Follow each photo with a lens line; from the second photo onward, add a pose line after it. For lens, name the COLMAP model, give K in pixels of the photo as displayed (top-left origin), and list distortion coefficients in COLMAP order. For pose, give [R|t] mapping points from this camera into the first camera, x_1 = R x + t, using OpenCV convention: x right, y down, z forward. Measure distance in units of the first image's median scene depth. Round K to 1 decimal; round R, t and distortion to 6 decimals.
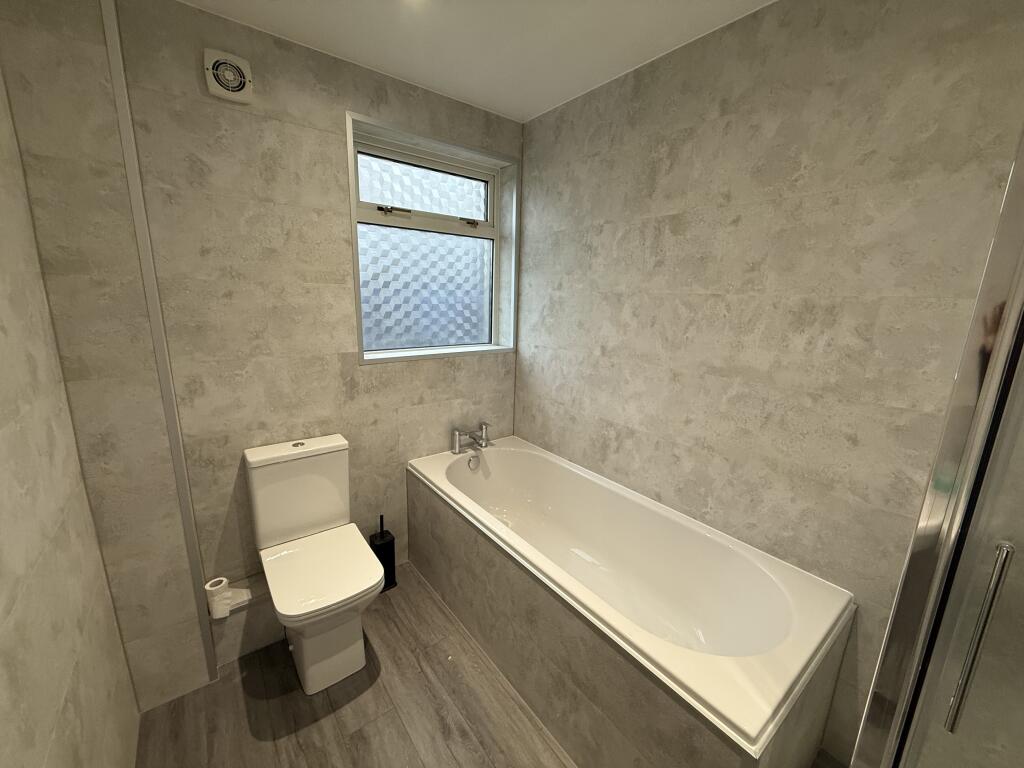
lens RADIAL K [[408.5, 0, 514.5], [0, 408.5, 382.6], [0, 0, 1]] dist [-0.001200, -0.001038]
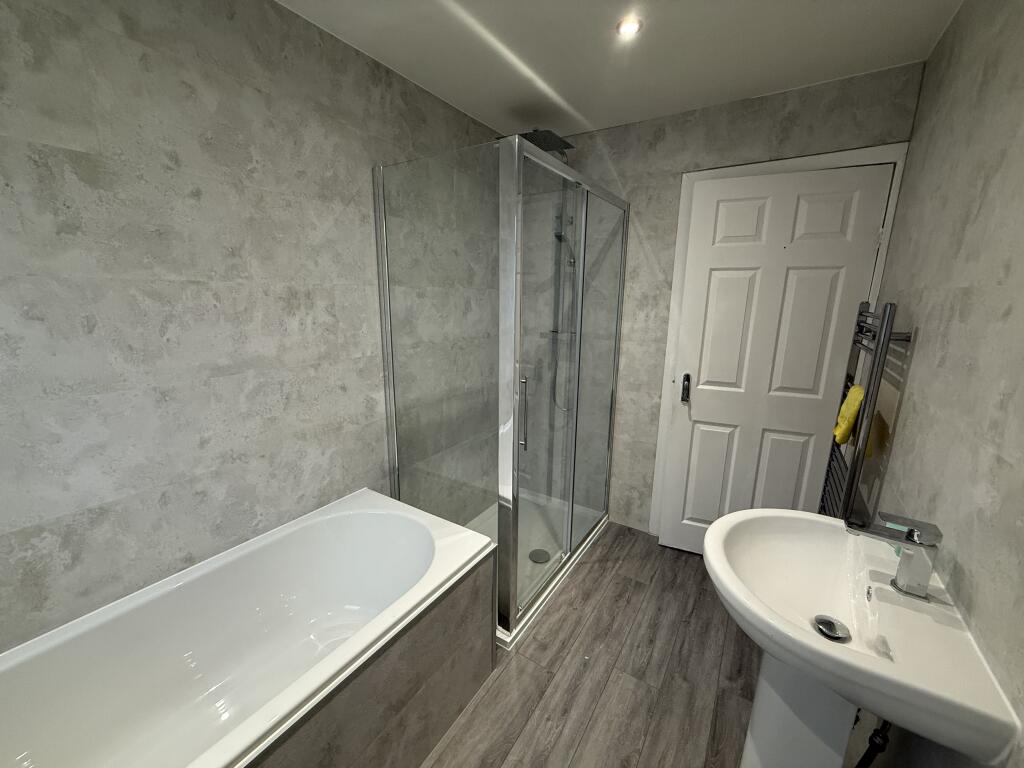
lens RADIAL K [[408.5, 0, 514.3], [0, 408.5, 387.4], [0, 0, 1]] dist [-0.001200, -0.001038]
pose [[-0.337353, -0.238700, 0.910613, -0.554381], [0.180596, 0.932941, 0.311458, -0.166916], [-0.923893, 0.269524, -0.271622, 0.733495]]
